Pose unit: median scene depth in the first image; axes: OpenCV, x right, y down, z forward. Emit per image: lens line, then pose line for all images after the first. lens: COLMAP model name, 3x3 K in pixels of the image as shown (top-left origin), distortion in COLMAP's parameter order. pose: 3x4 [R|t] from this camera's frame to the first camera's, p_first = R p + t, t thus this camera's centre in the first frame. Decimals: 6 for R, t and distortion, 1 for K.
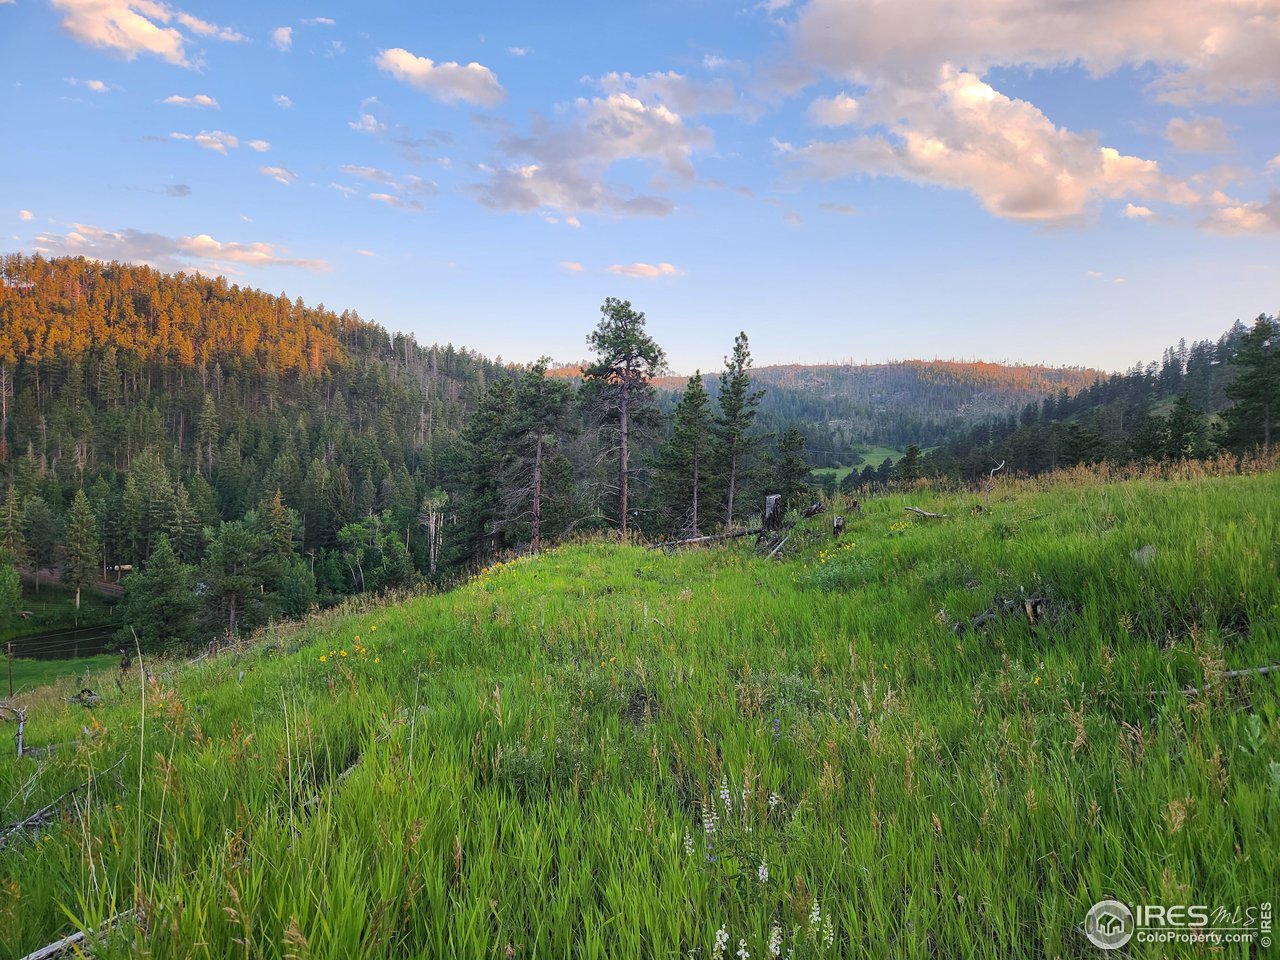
lens RADIAL K [[888.7, 0, 631.7], [0, 888.7, 486.3], [0, 0, 1]] dist [0.099646, -0.077875]
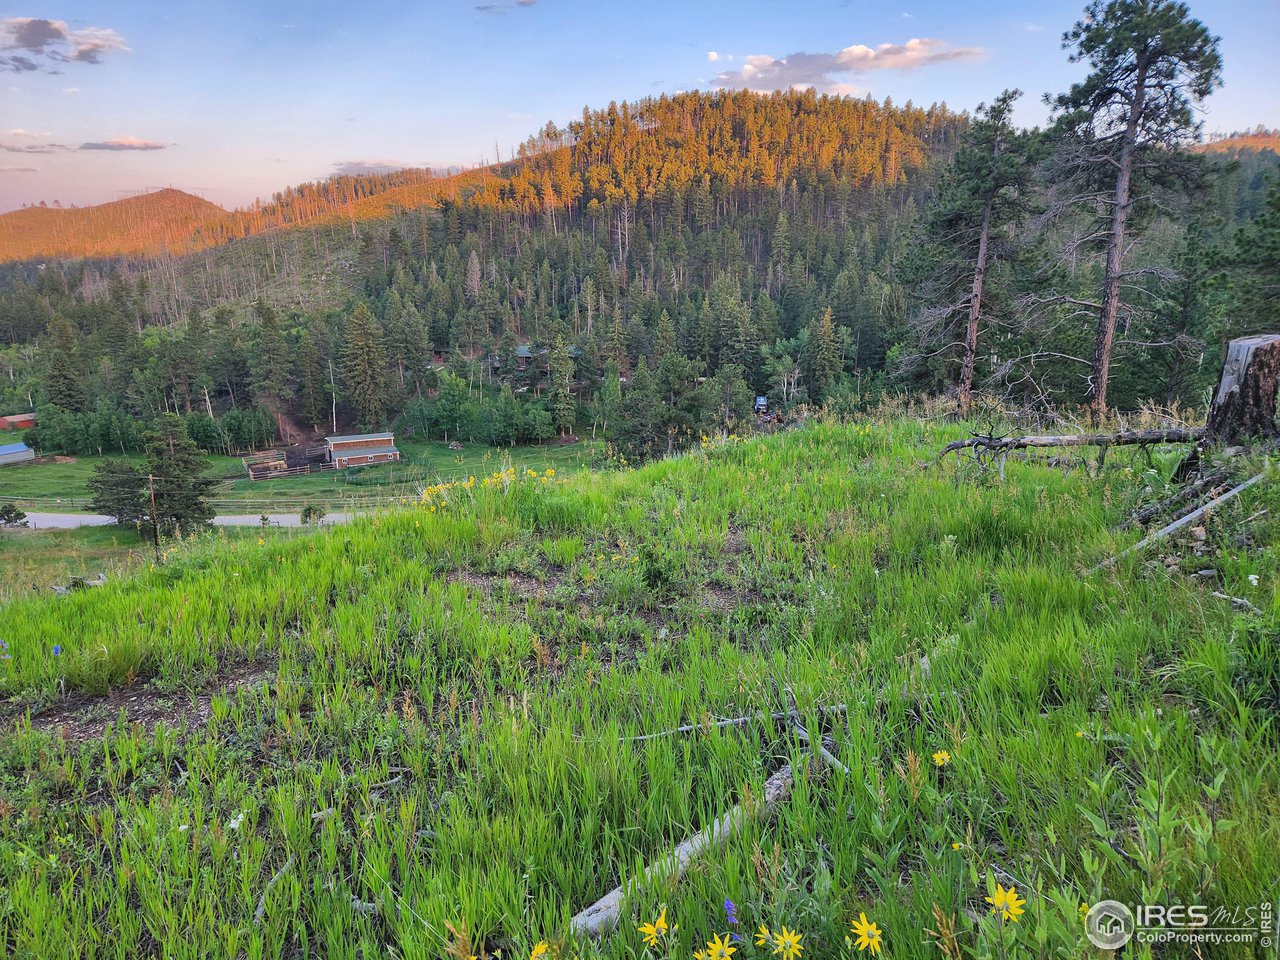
lens RADIAL K [[846.0, 0, 640.0], [0, 846.0, 480.0], [0, 0, 1]] dist [0.080133, -0.062640]
pose [[0.781750, 0.114885, -0.612918, 0.034850], [0.013479, 0.979540, 0.200796, -0.000670], [0.623447, -0.165234, 0.764207, 0.108385]]
